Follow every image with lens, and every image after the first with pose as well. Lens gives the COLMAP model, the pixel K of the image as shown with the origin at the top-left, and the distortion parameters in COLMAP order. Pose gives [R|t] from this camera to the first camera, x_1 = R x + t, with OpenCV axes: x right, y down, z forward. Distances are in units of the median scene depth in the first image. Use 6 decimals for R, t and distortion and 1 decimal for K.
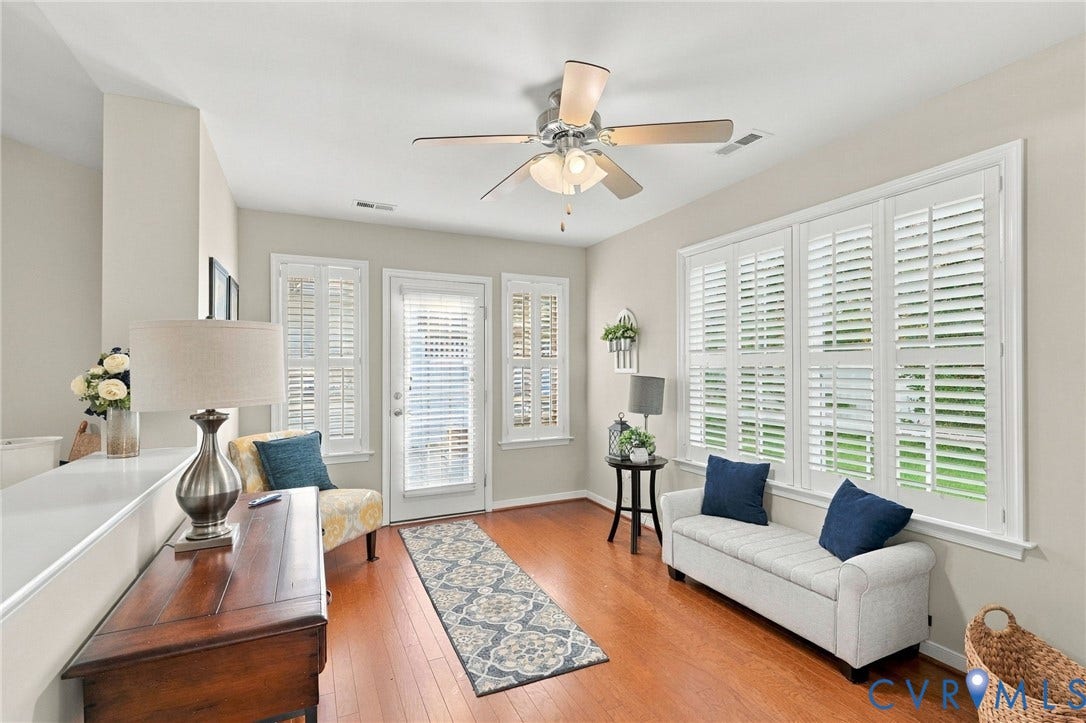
lens RADIAL K [[495.7, 0, 540.4], [0, 495.7, 365.0], [0, 0, 1]] dist [-0.027404, -0.000015]
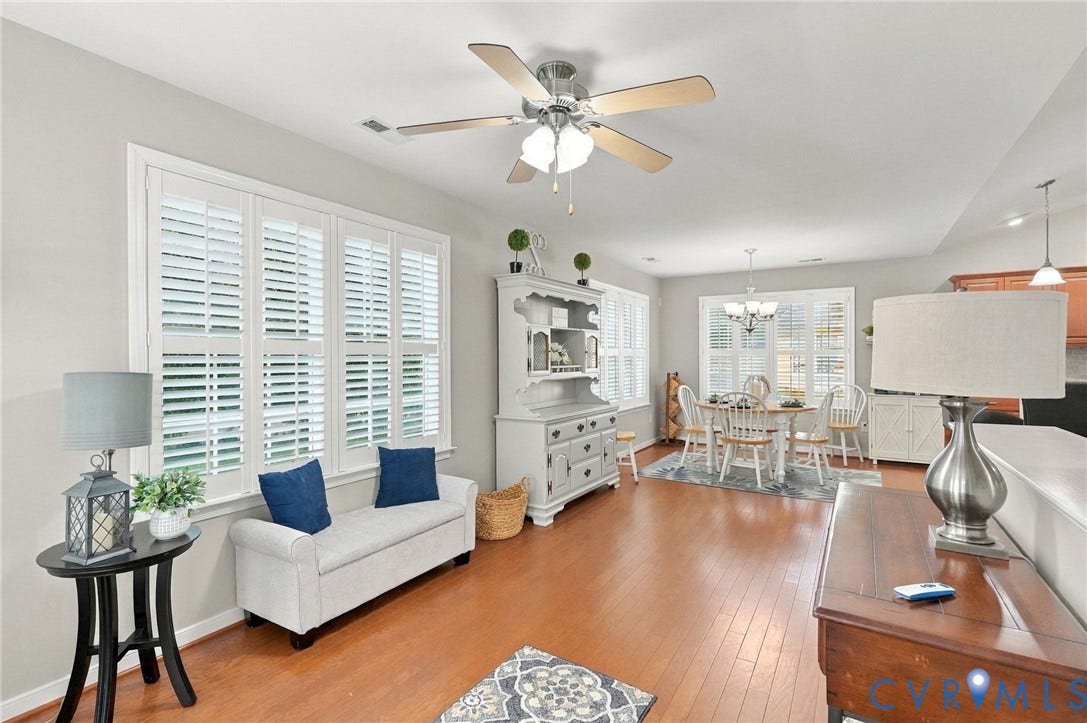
lens RADIAL K [[496.1, 0, 537.2], [0, 496.1, 361.9], [0, 0, 1]] dist [-0.027404, -0.000015]
pose [[-0.576330, -0.002558, 0.817213, -0.613633], [-0.003242, 0.999994, 0.000844, 0.015872], [-0.817210, -0.002163, -0.576335, 1.377660]]
